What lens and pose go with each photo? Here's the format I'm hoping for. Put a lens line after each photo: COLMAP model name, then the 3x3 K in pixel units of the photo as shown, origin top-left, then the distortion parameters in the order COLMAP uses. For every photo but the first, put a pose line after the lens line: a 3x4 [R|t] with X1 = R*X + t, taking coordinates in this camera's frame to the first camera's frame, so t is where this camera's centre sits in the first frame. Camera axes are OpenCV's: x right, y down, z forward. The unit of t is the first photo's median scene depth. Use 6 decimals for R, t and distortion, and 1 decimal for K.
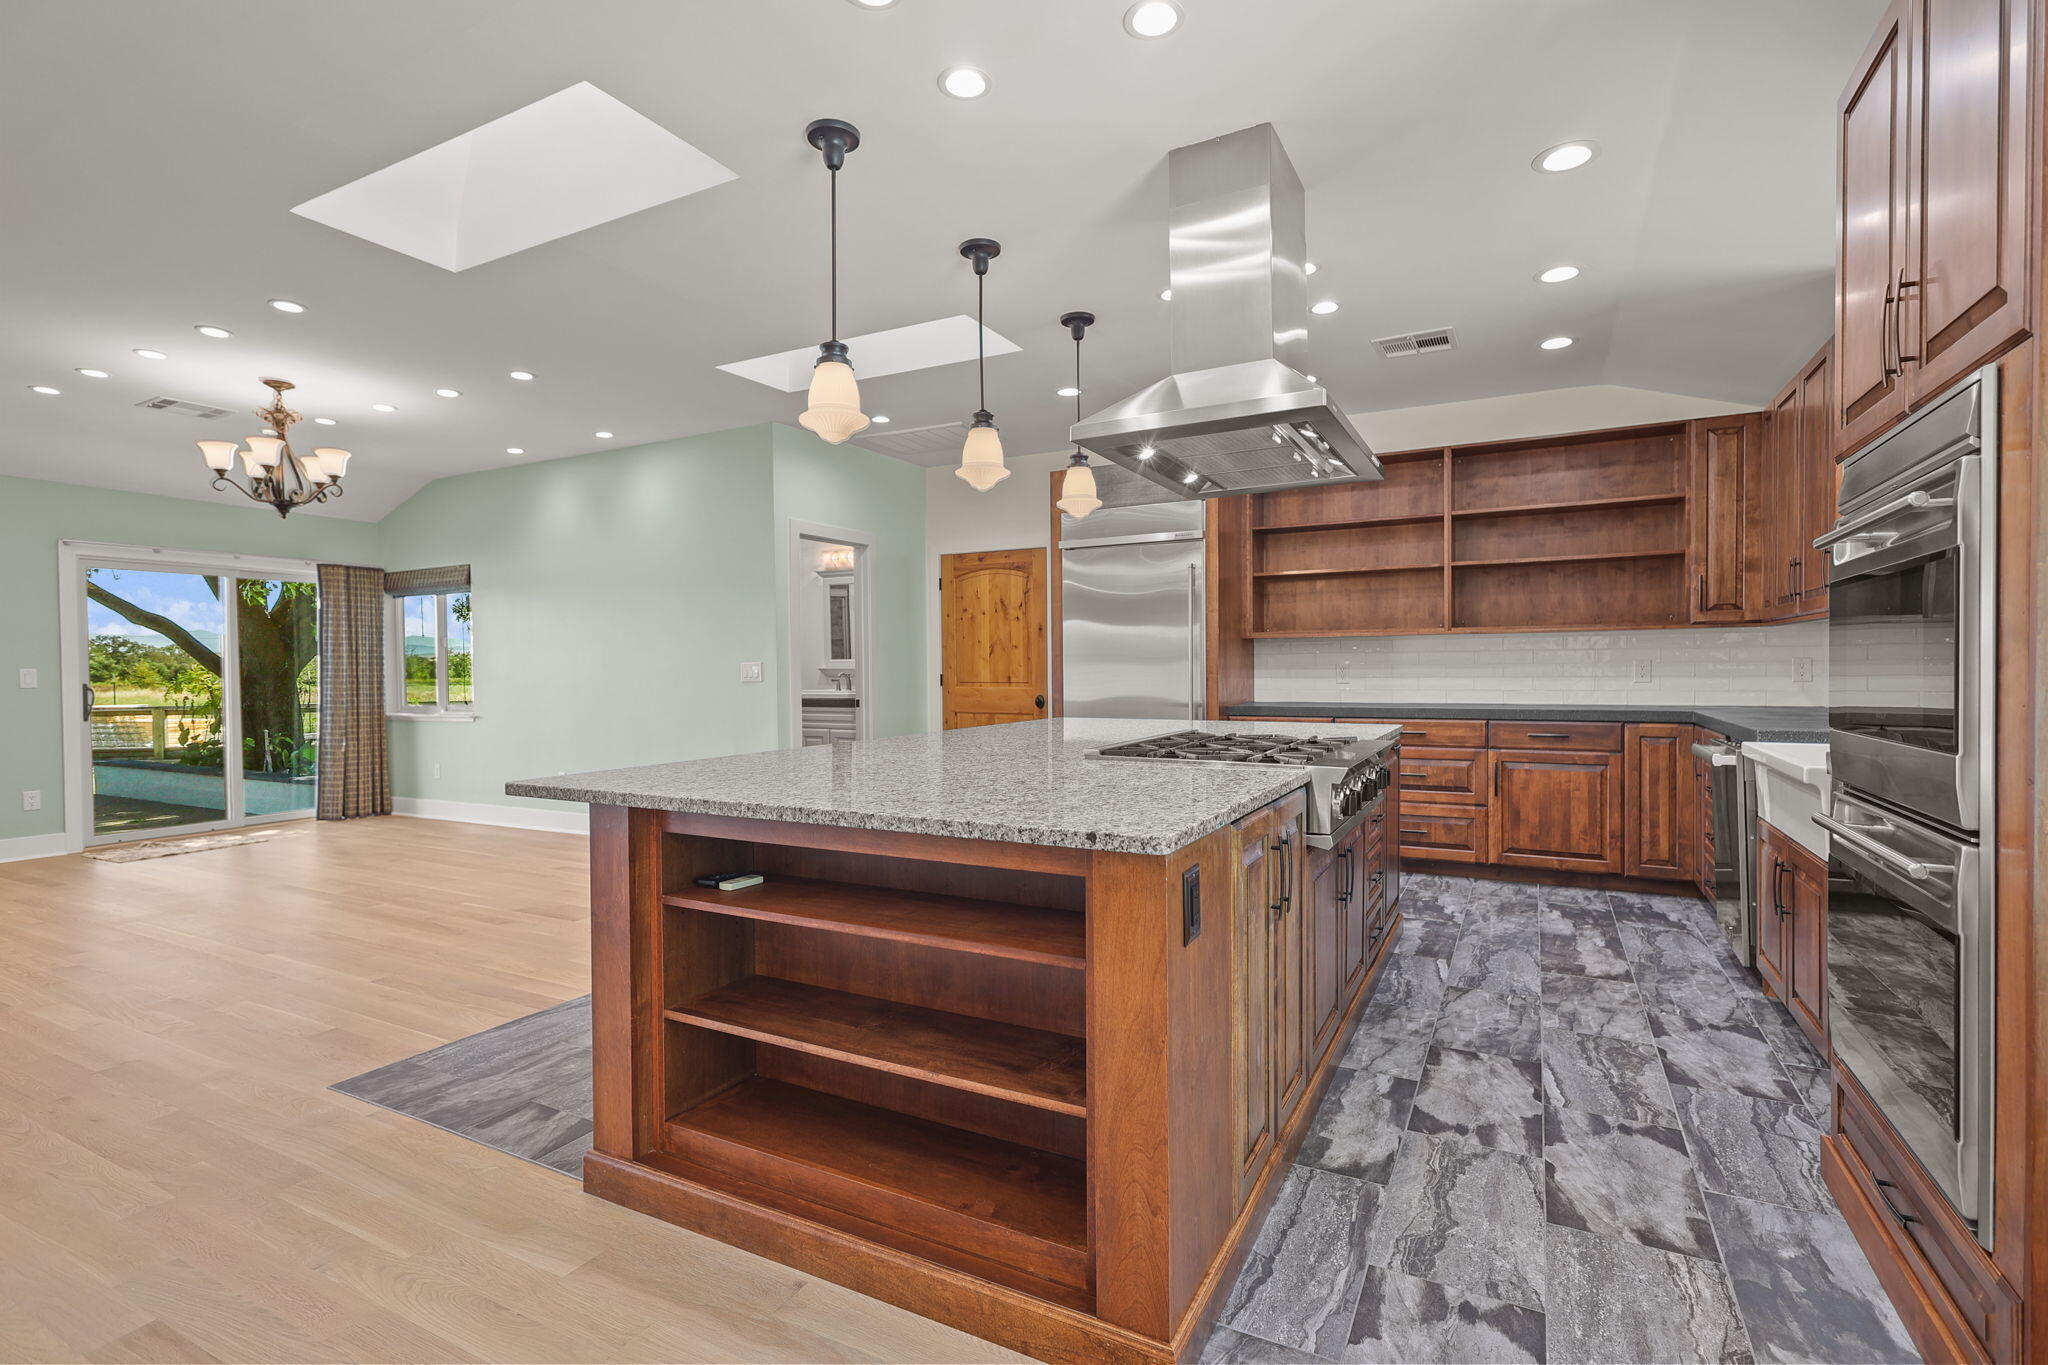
lens RADIAL K [[948.0, 0, 1024.0], [0, 948.0, 682.5], [0, 0, 1]] dist [0.000037, -0.000552]
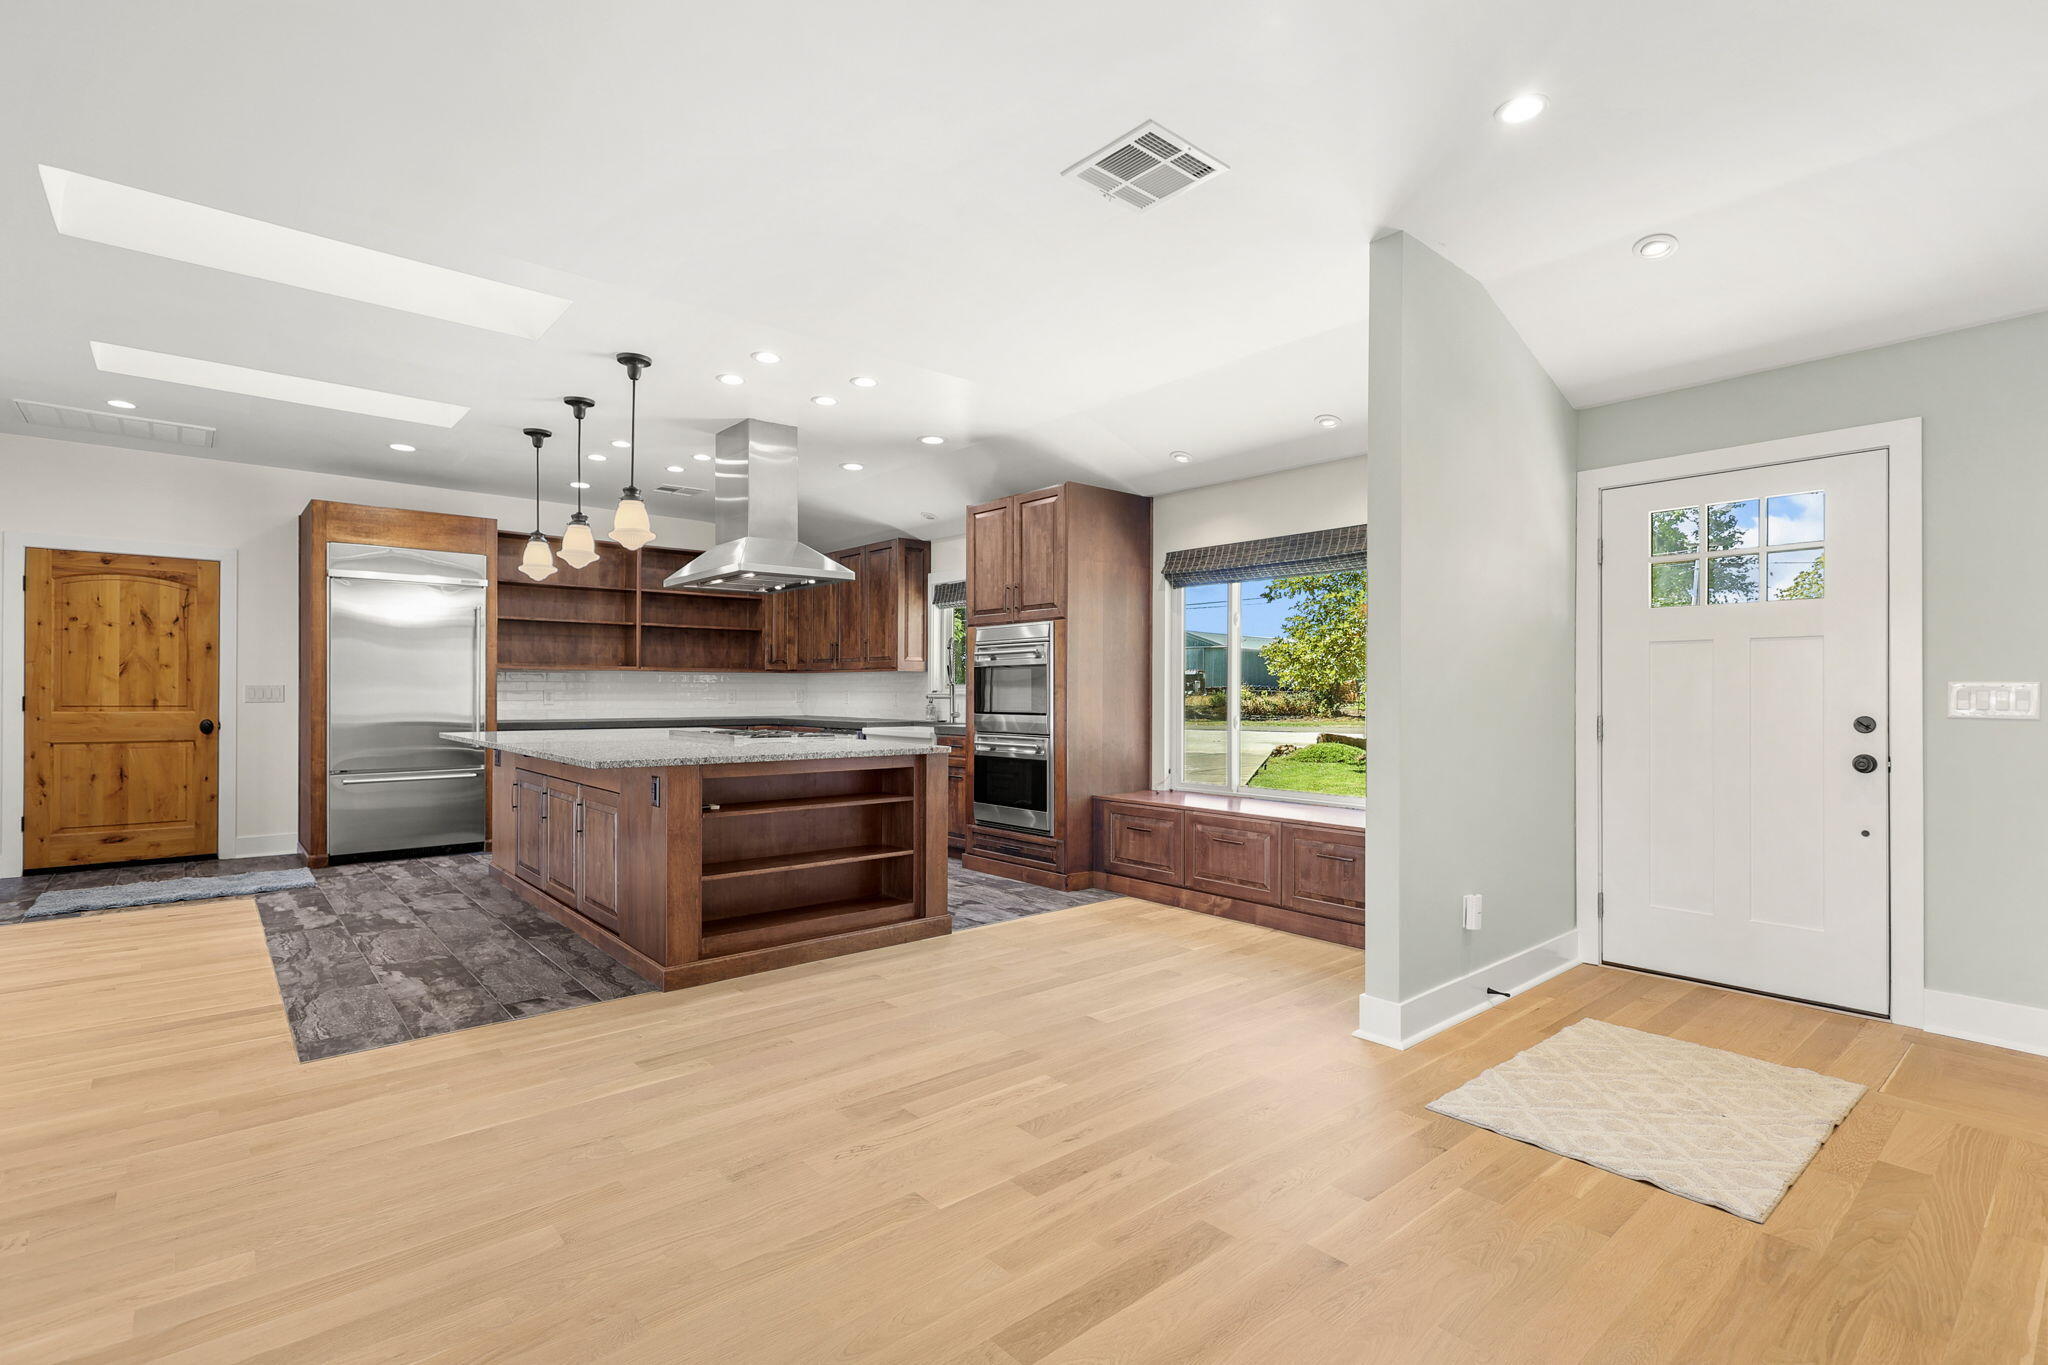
lens RADIAL K [[948.0, 0, 1024.0], [0, 948.0, 682.5], [0, 0, 1]] dist [0.000037, -0.000552]
pose [[0.359304, 0.020791, 0.932989, -0.702059], [0.008560, 0.999636, -0.025573, 0.009463], [-0.933181, 0.017175, 0.358995, -0.089285]]
